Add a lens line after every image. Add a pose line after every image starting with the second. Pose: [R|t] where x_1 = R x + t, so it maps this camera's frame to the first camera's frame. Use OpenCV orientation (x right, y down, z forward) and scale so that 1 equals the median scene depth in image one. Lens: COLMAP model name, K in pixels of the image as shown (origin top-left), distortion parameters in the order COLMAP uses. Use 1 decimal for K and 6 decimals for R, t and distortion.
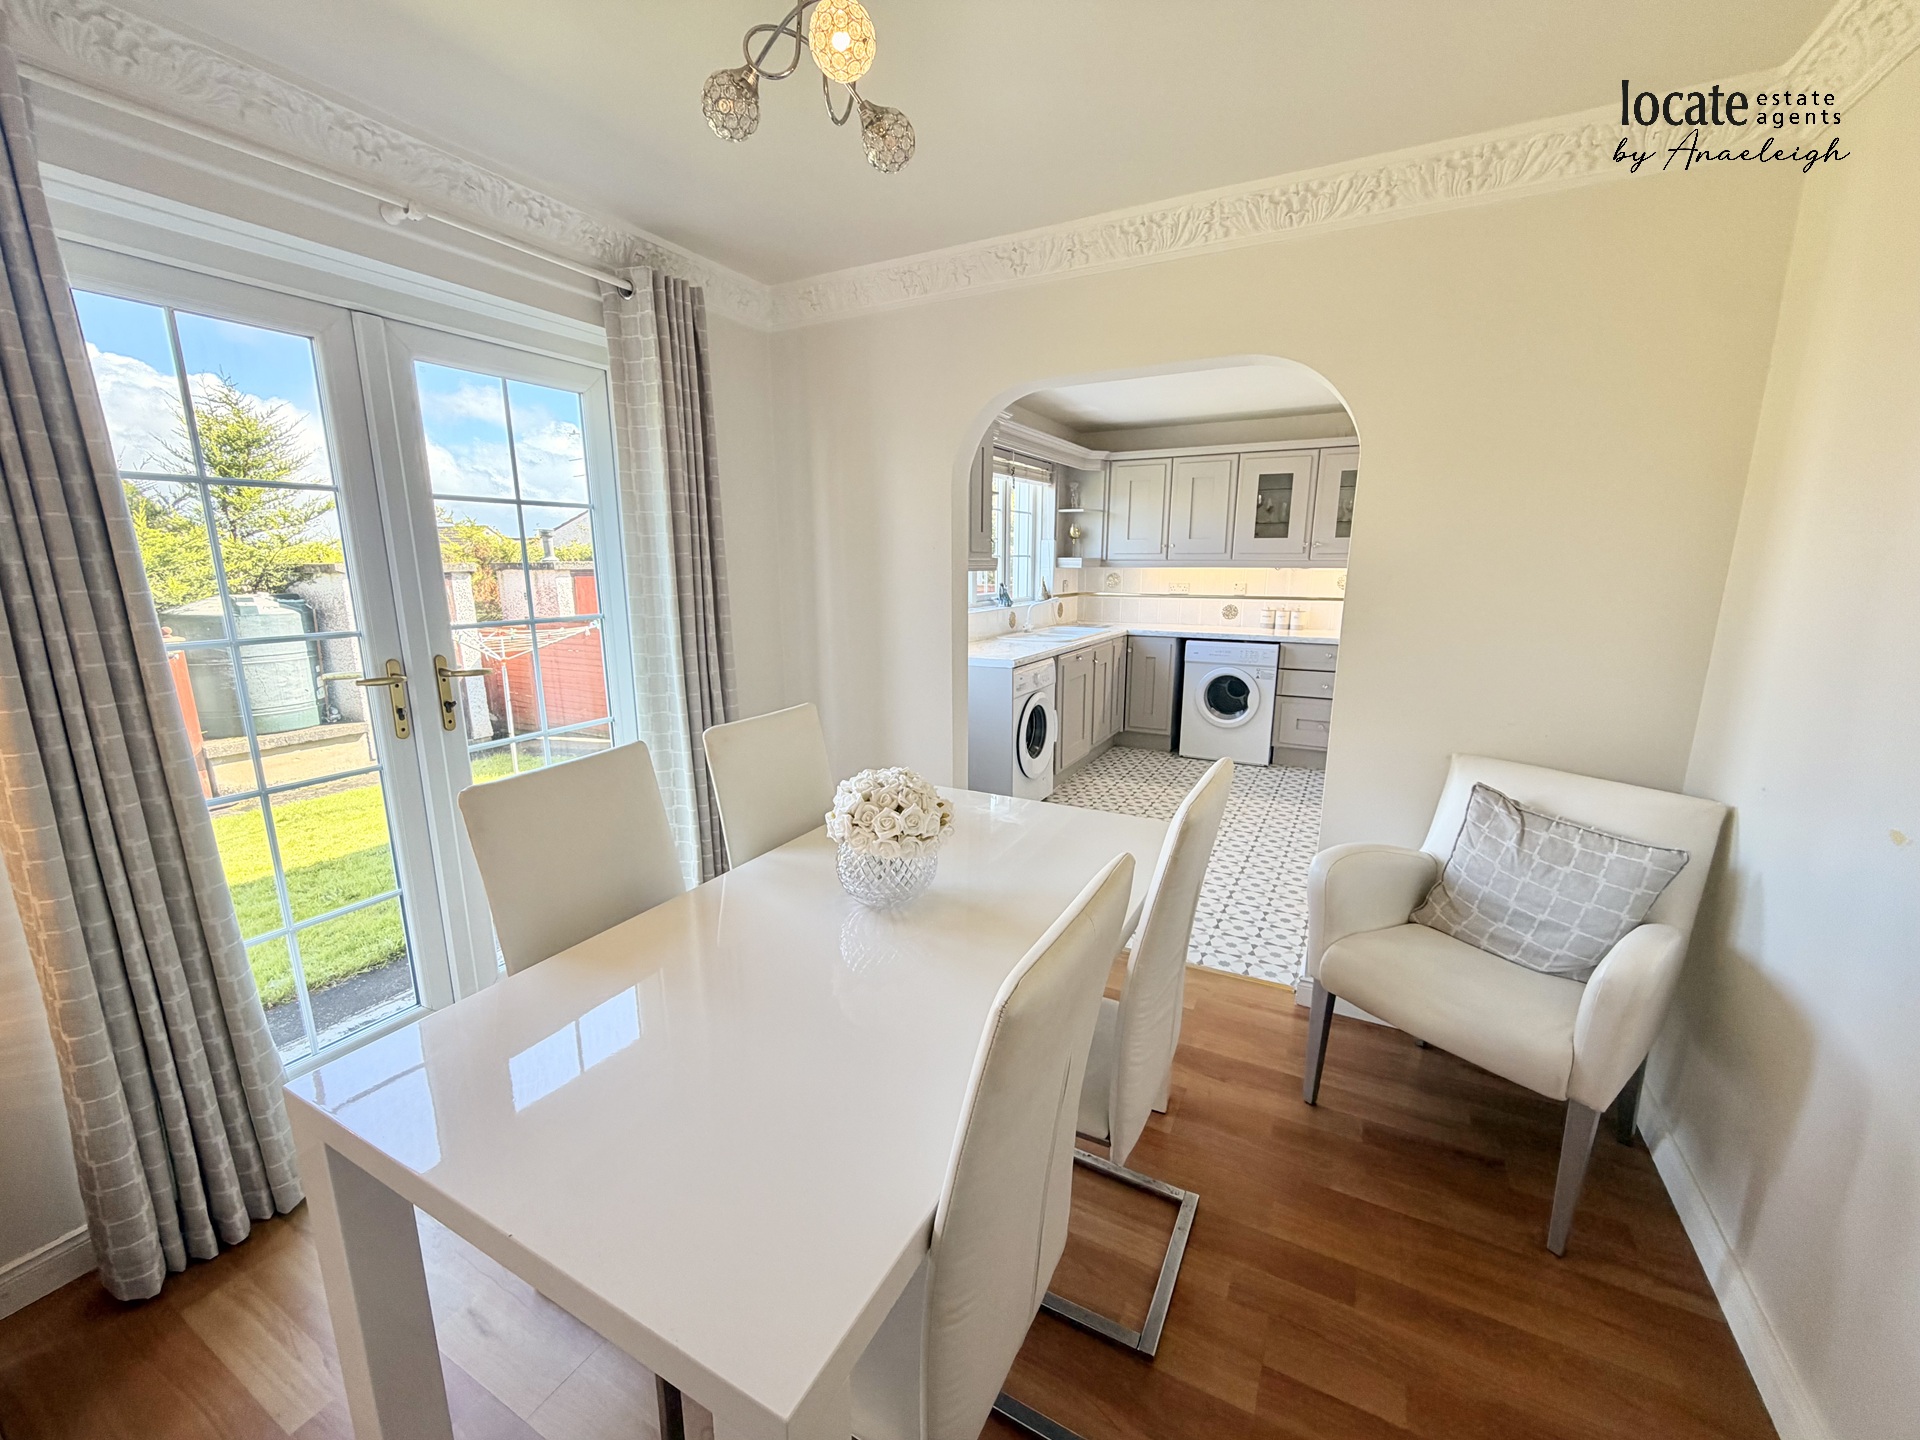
lens RADIAL K [[765.5, 0, 953.6], [0, 765.5, 725.2], [0, 0, 1]] dist [-0.001657, -0.000107]
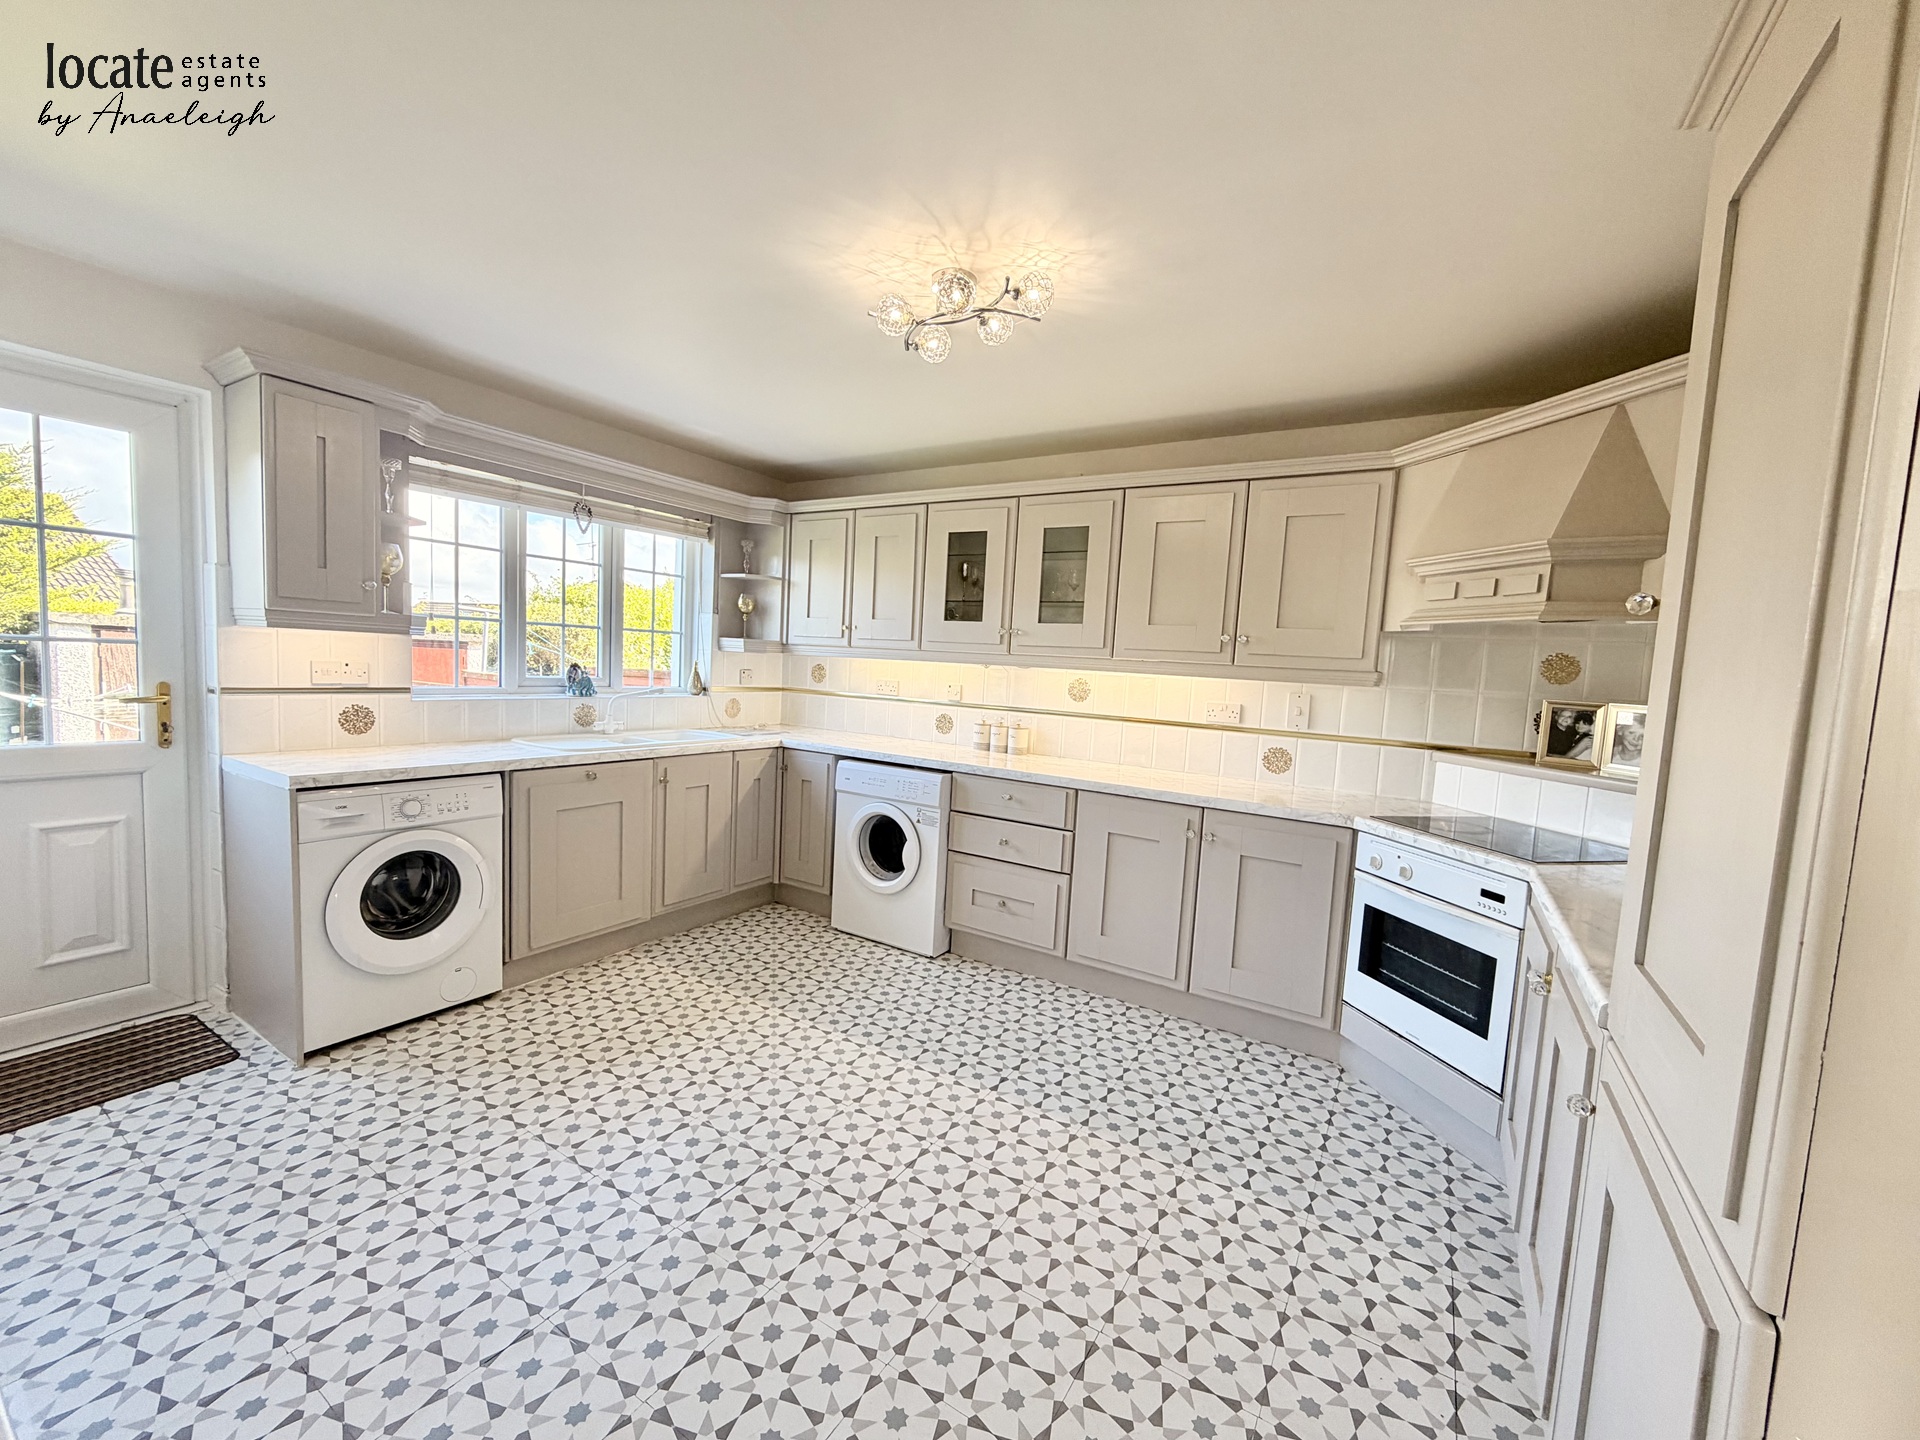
lens RADIAL K [[765.5, 0, 953.6], [0, 765.5, 725.2], [0, 0, 1]] dist [-0.001657, -0.000107]
pose [[0.996225, 0.058861, -0.063801, 0.438511], [-0.066415, 0.990108, -0.123591, -0.061633], [0.055895, 0.127361, 0.990280, 0.306522]]
